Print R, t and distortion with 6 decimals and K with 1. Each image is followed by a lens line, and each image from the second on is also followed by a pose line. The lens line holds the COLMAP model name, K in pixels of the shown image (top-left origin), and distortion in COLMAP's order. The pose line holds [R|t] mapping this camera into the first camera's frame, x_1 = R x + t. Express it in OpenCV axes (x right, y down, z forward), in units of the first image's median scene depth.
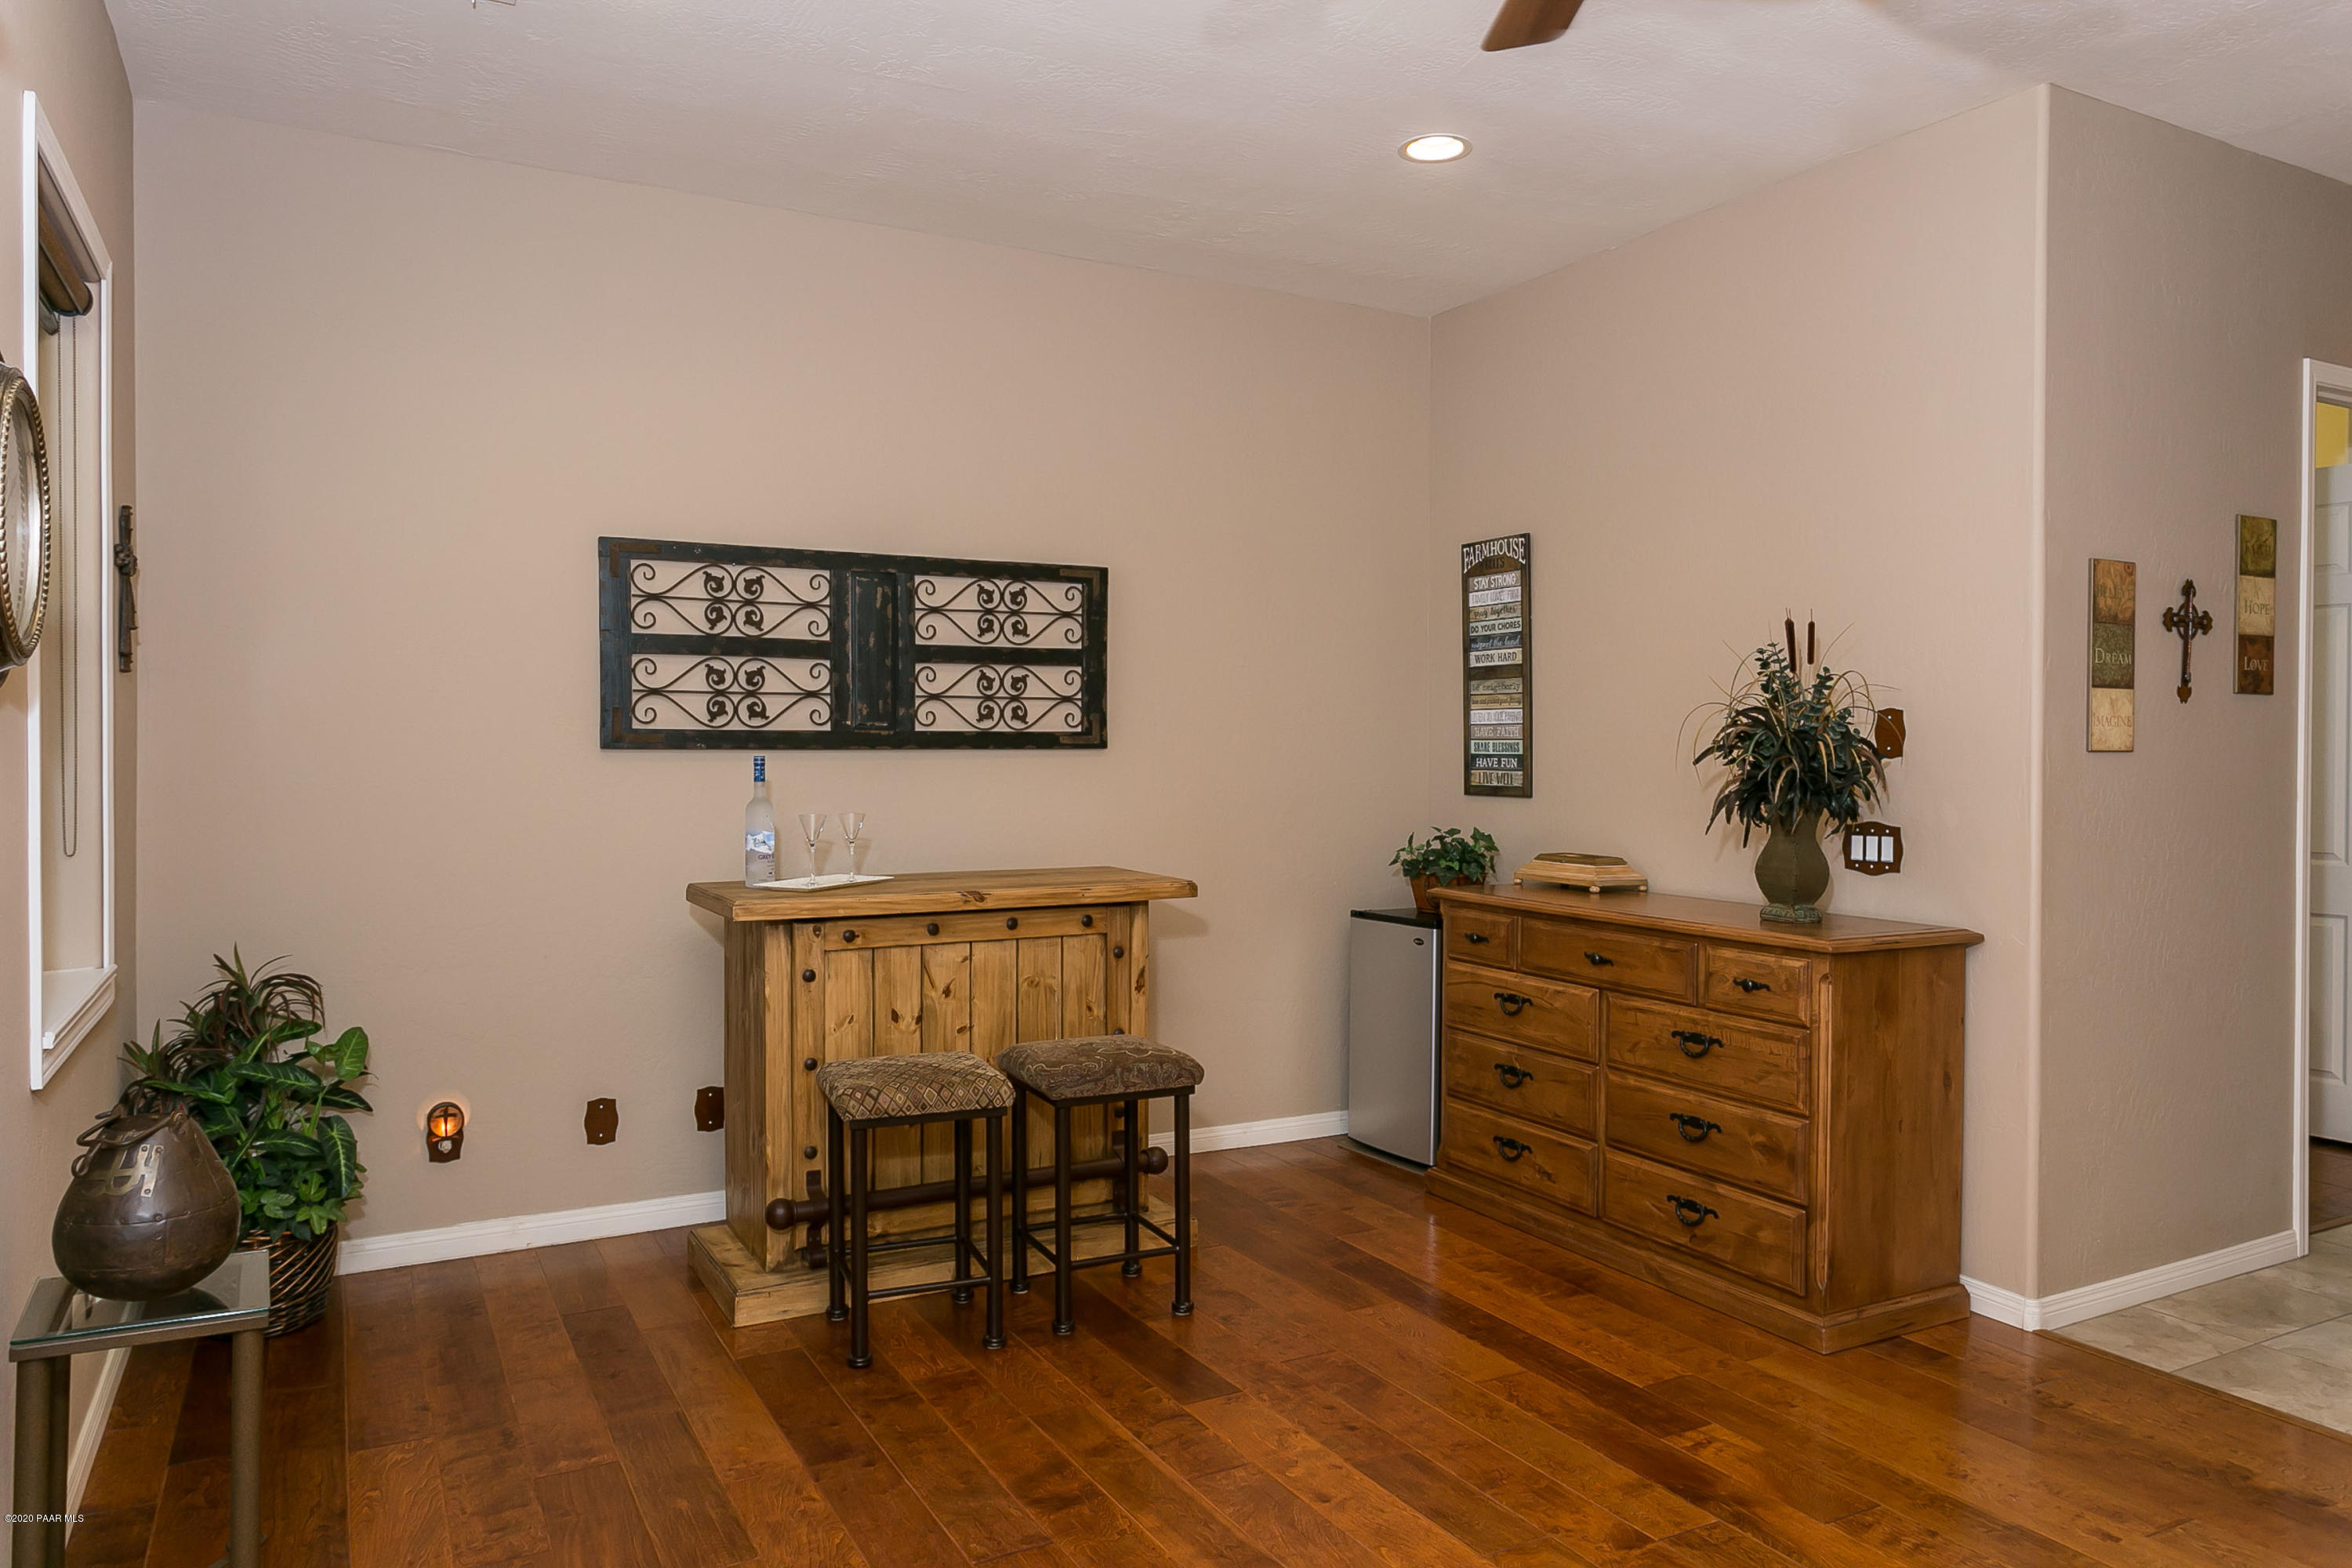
lens RADIAL K [[1548.3, 0, 1168.8], [0, 1548.3, 779.7], [0, 0, 1]] dist [0.000153, -0.003404]
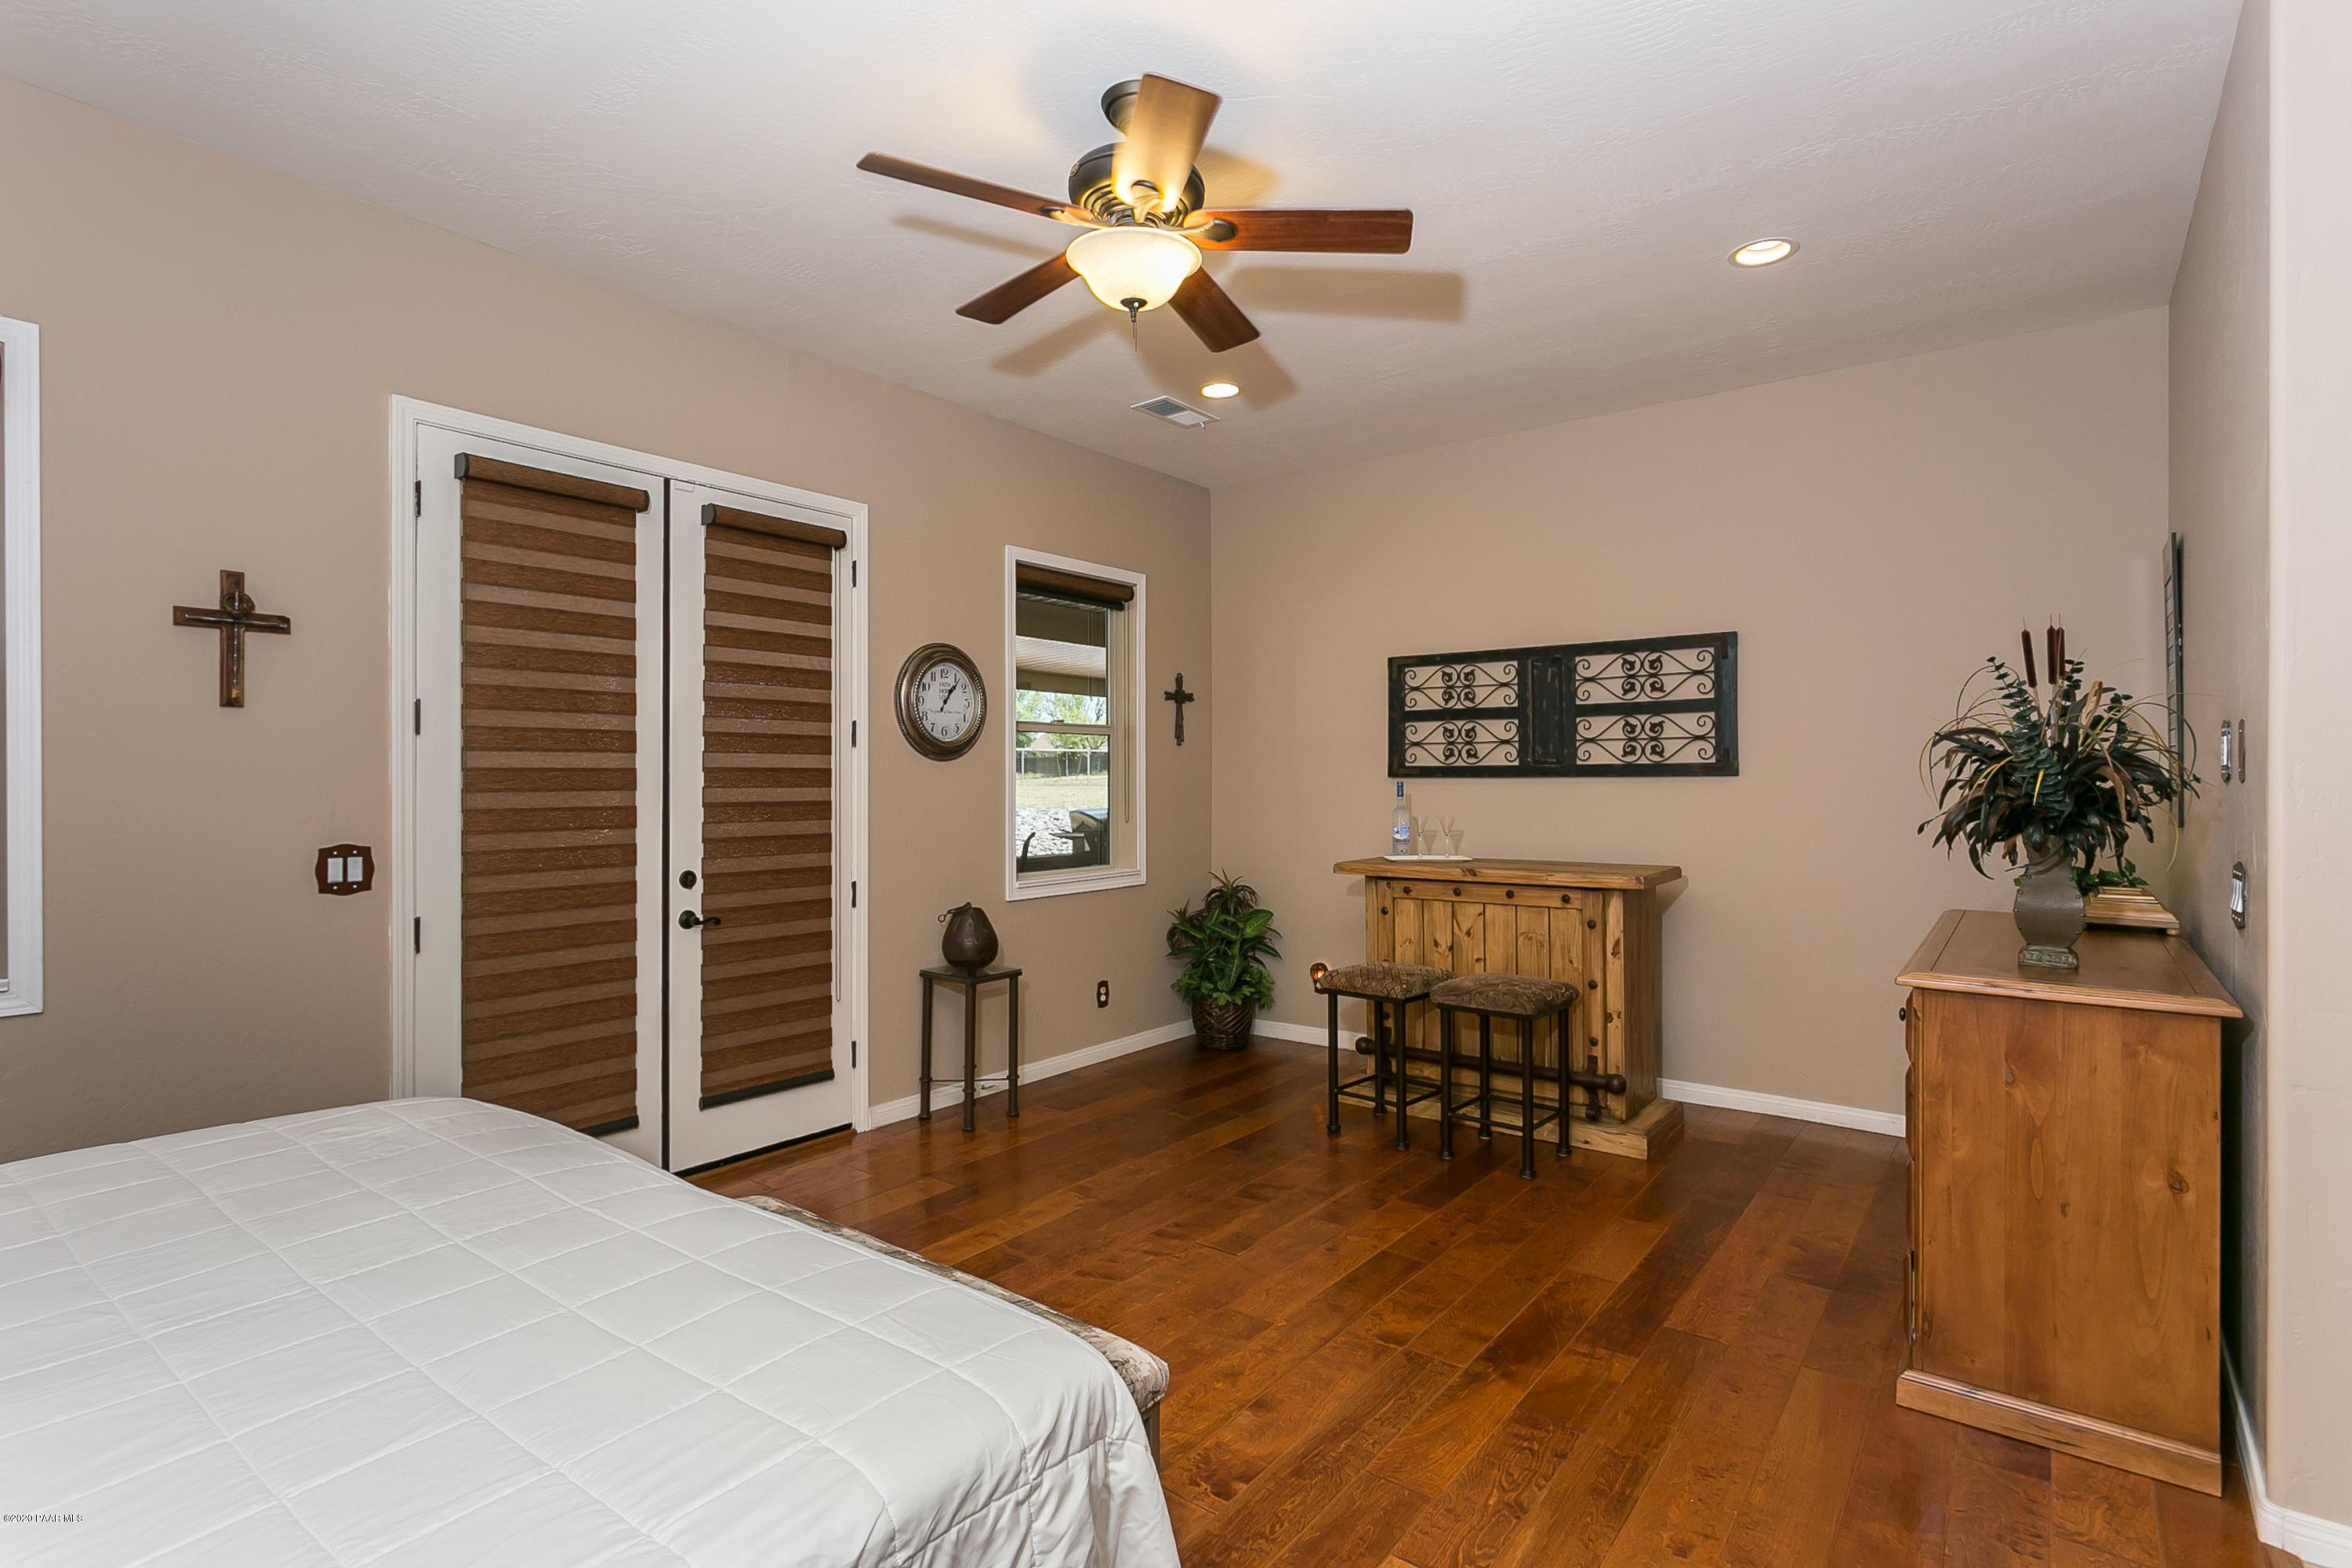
lens RADIAL K [[1146.8, 0, 1172.1], [0, 1146.8, 787.2], [0, 0, 1]] dist [-0.002893, 0.001743]
pose [[0.407260, 0.003491, -0.913306, 0.690745], [-0.016980, 0.999849, -0.003749, 0.000197], [0.913154, 0.017035, 0.407258, 0.231099]]
